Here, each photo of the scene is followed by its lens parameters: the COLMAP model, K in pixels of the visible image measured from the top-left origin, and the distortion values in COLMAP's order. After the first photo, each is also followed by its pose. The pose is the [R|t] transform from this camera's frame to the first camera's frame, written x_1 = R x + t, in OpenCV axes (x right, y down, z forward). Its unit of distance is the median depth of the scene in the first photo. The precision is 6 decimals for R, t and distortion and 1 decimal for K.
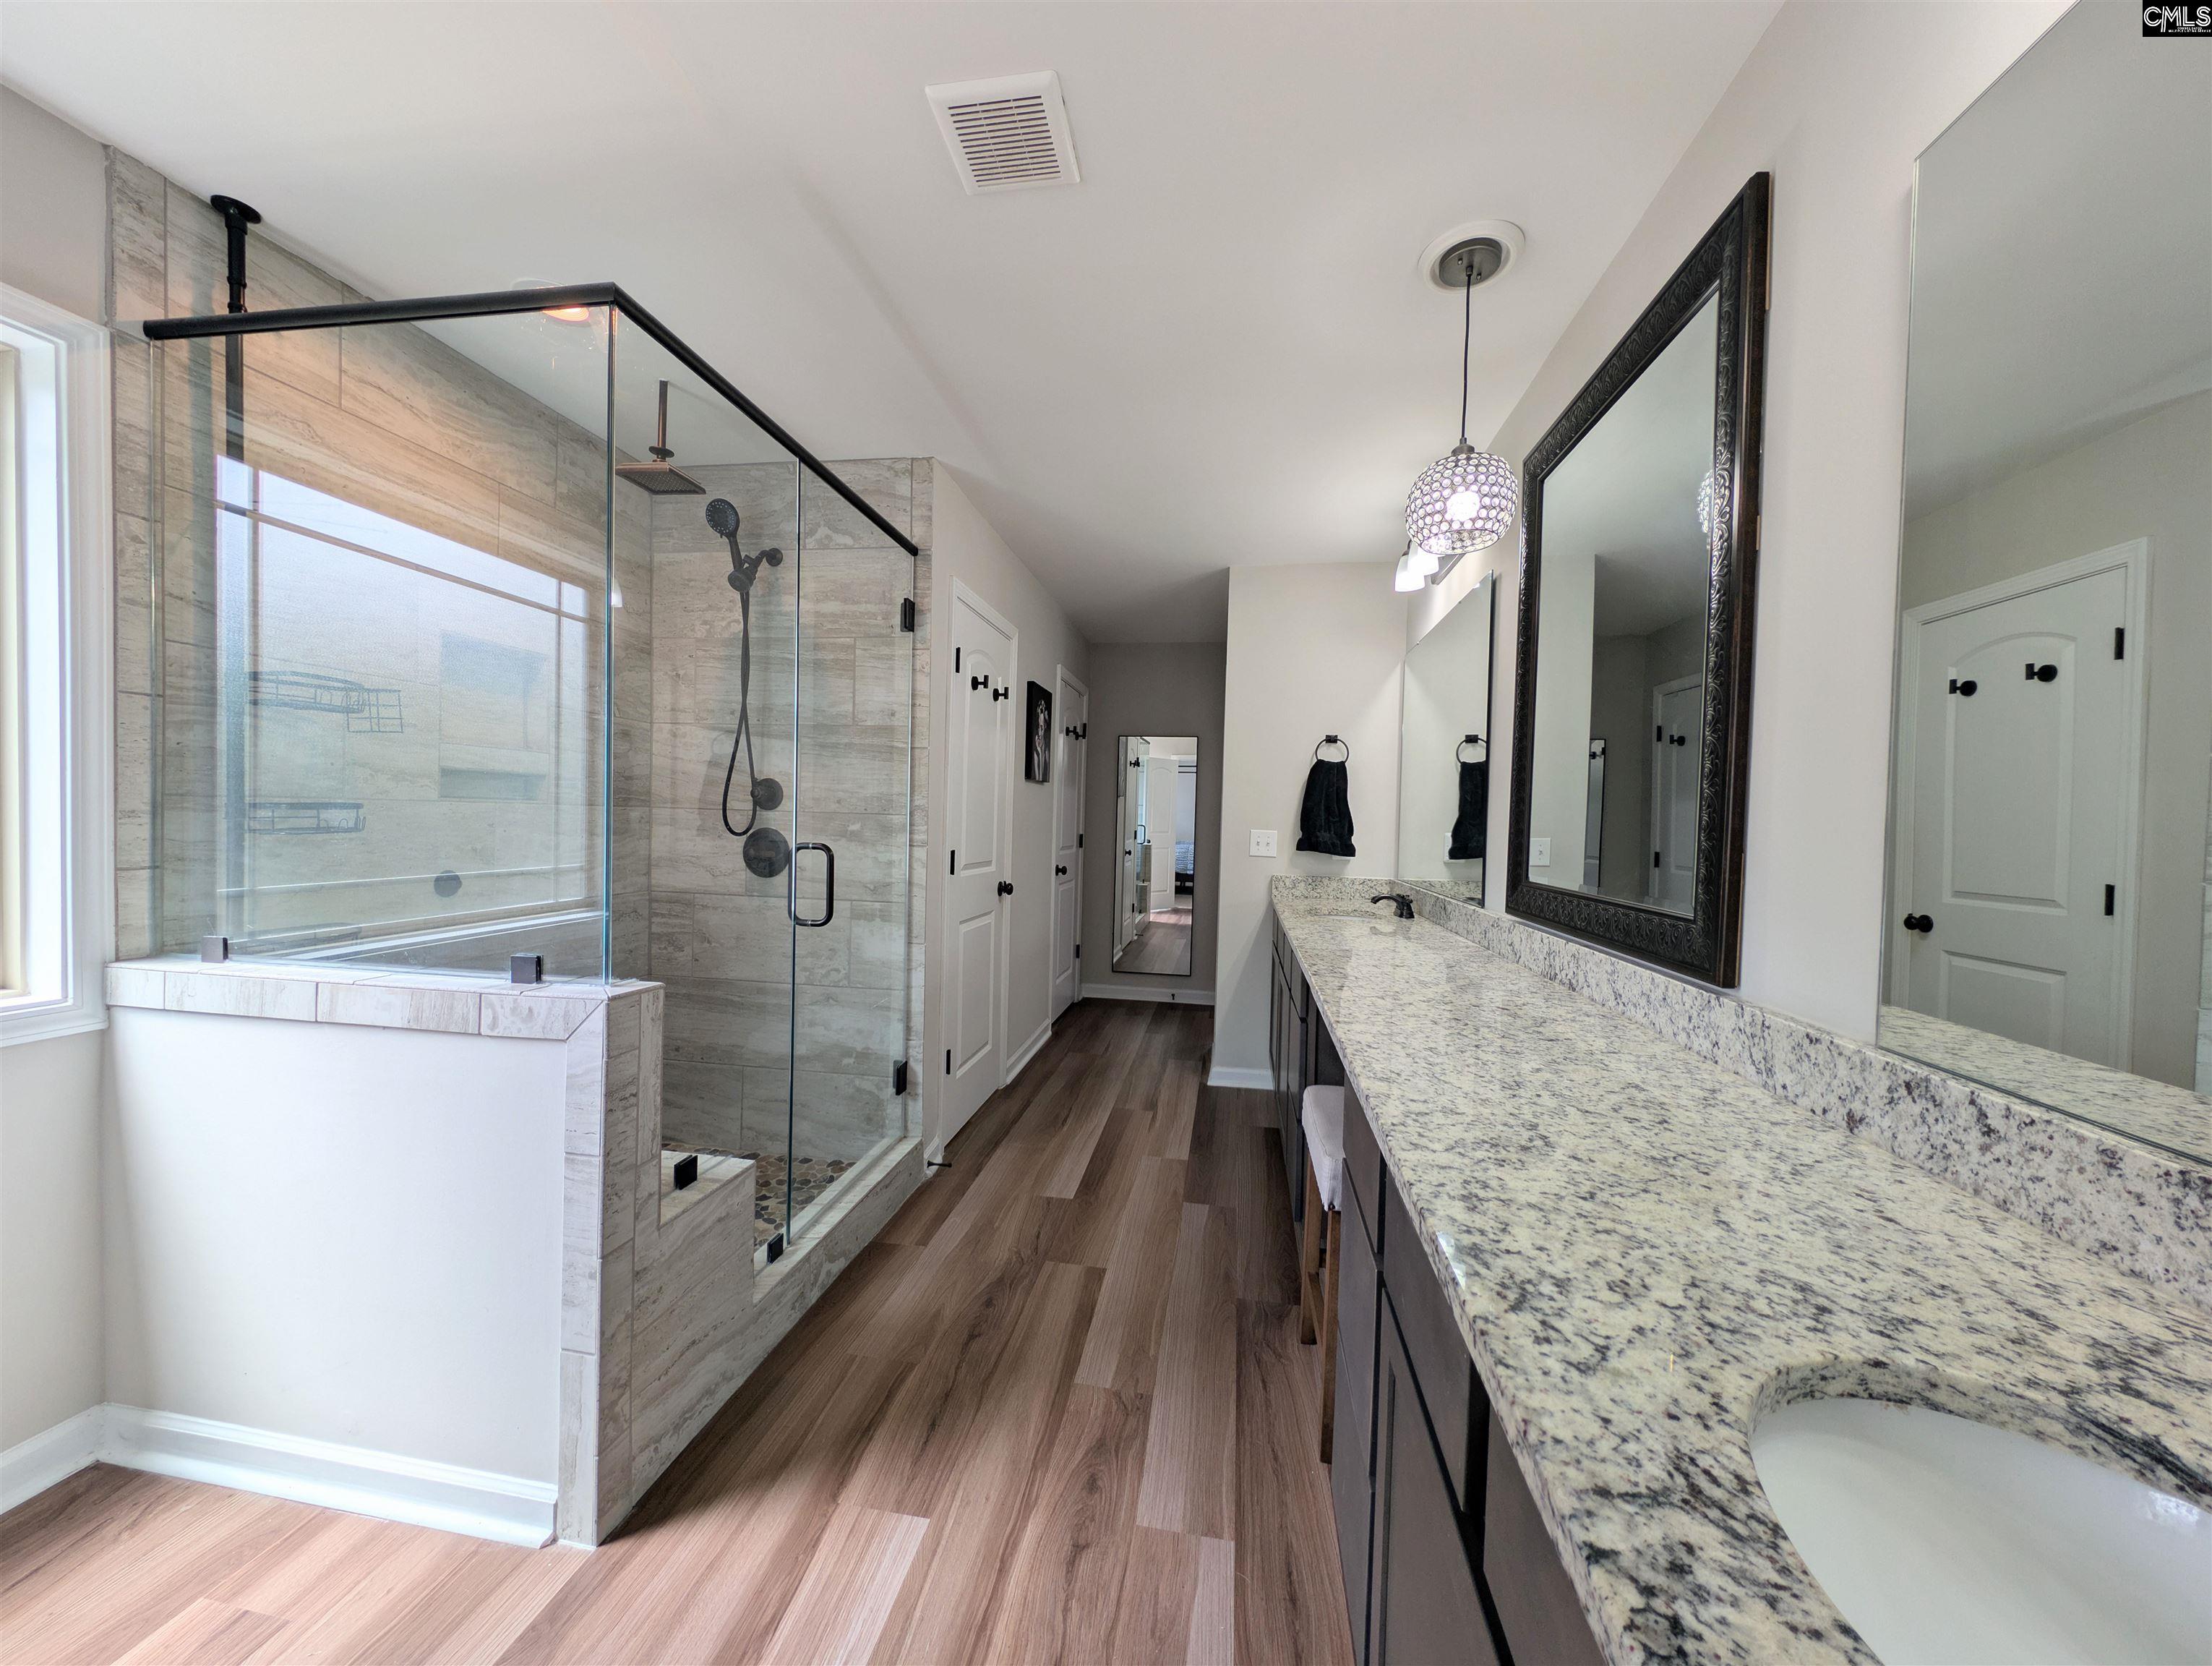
lens RADIAL K [[790.7, 0, 1106.0], [0, 790.7, 833.0], [0, 0, 1]] dist [-0.024618, 0.003251]
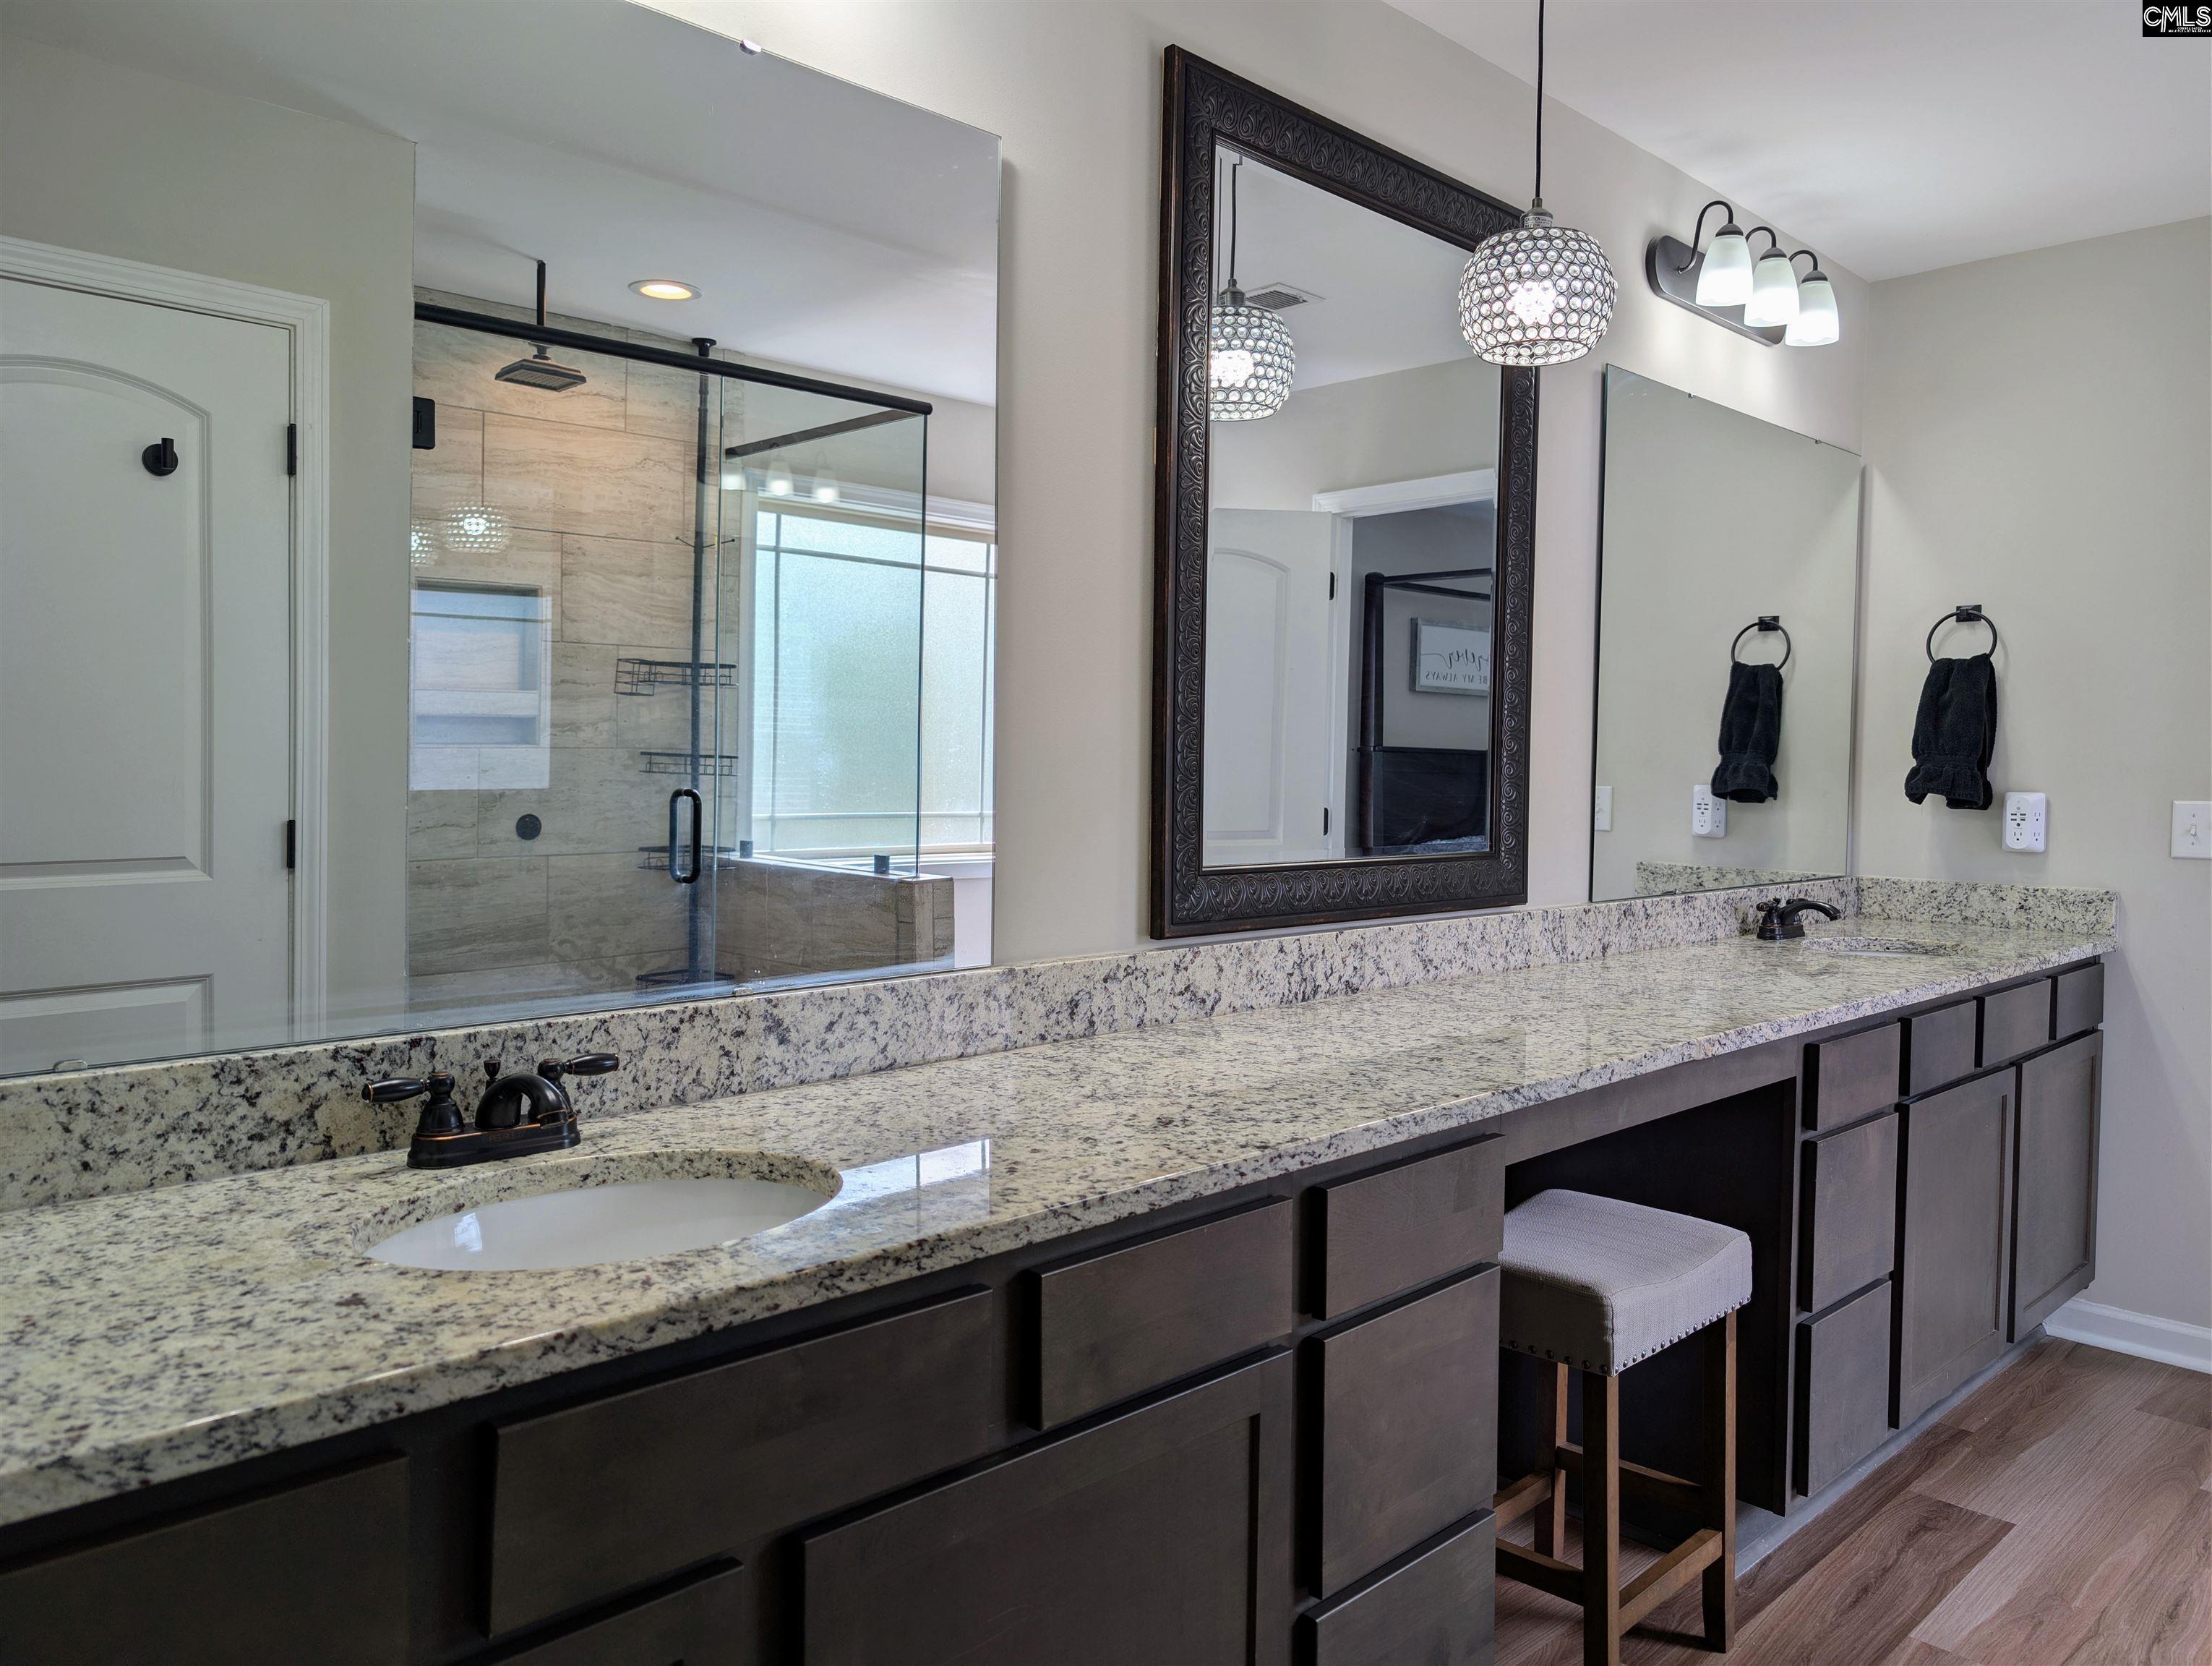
lens RADIAL K [[1606.8, 0, 1113.9], [0, 1606.8, 821.5], [0, 0, 1]] dist [-0.000287, 0.008555]
pose [[-0.804455, -0.060046, 0.590972, -0.064101], [-0.024565, 0.997390, 0.067901, -0.034900], [-0.593506, 0.040106, -0.803830, 1.490542]]
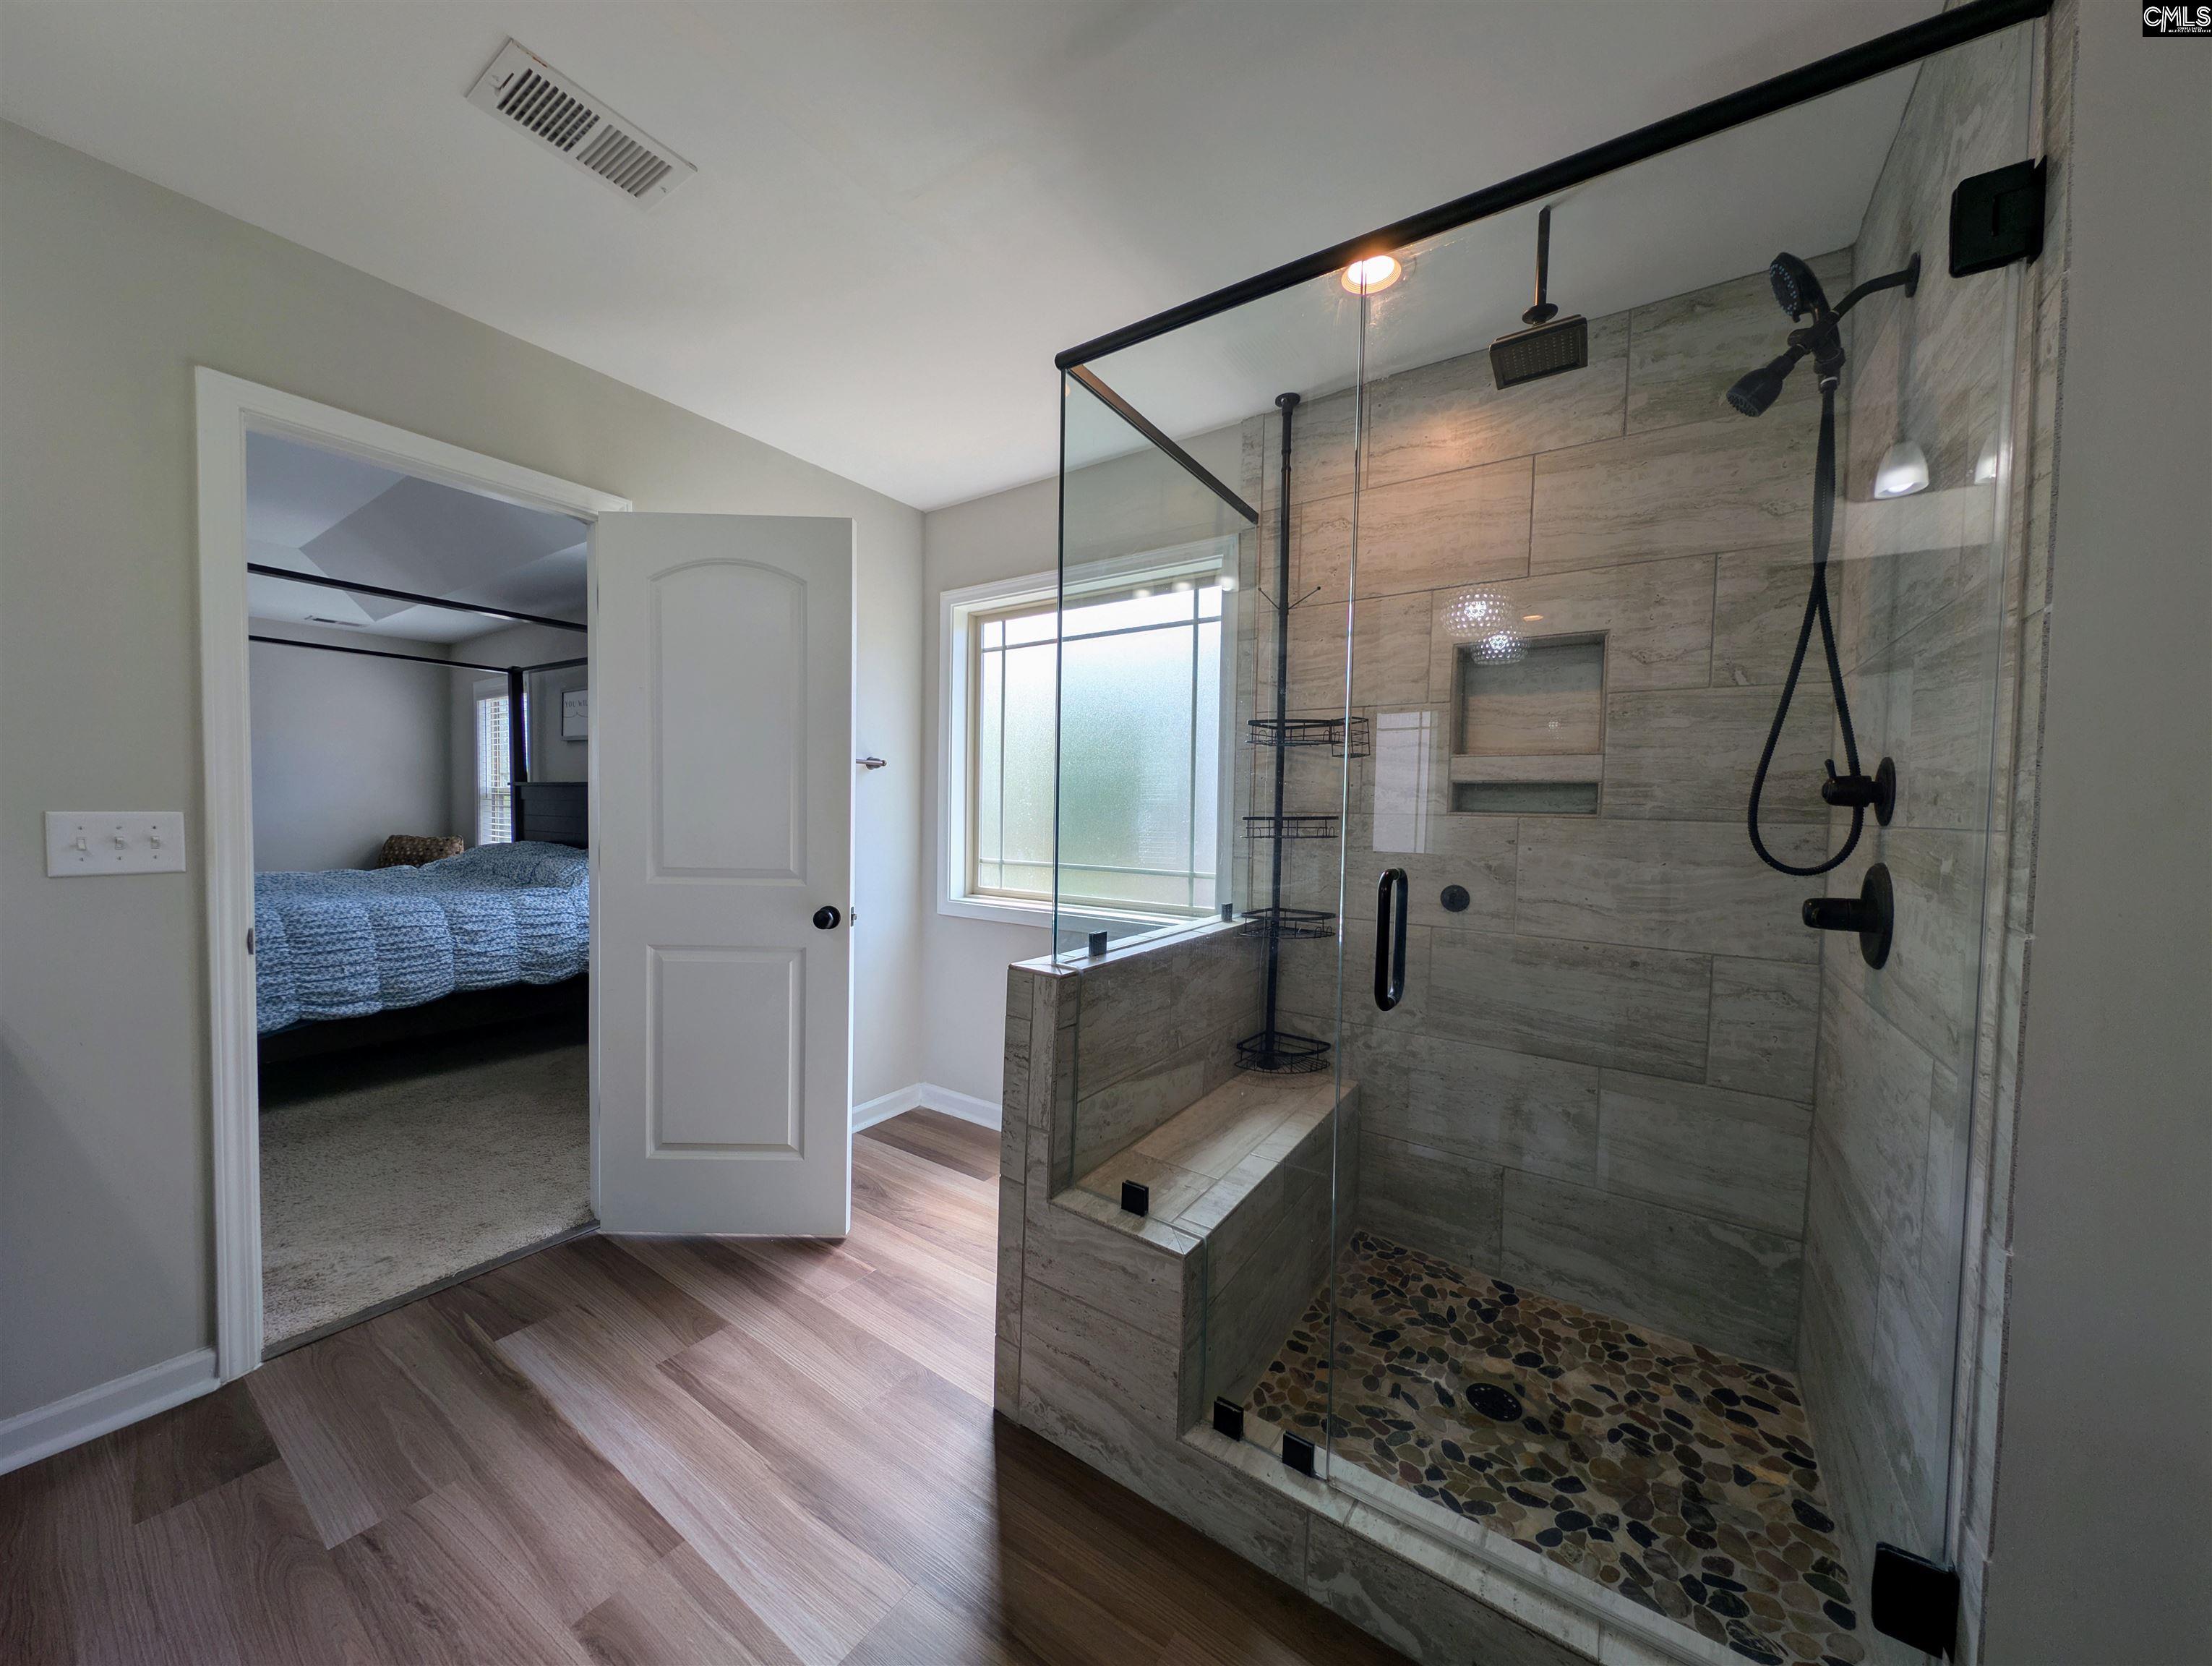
lens RADIAL K [[789.4, 0, 1098.8], [0, 789.4, 834.0], [0, 0, 1]] dist [-0.001567, 0.000046]
pose [[-0.424102, -0.003120, -0.905609, 0.207800], [-0.045047, 0.998829, 0.017655, -0.011684], [0.904493, 0.048283, -0.423746, 0.825975]]
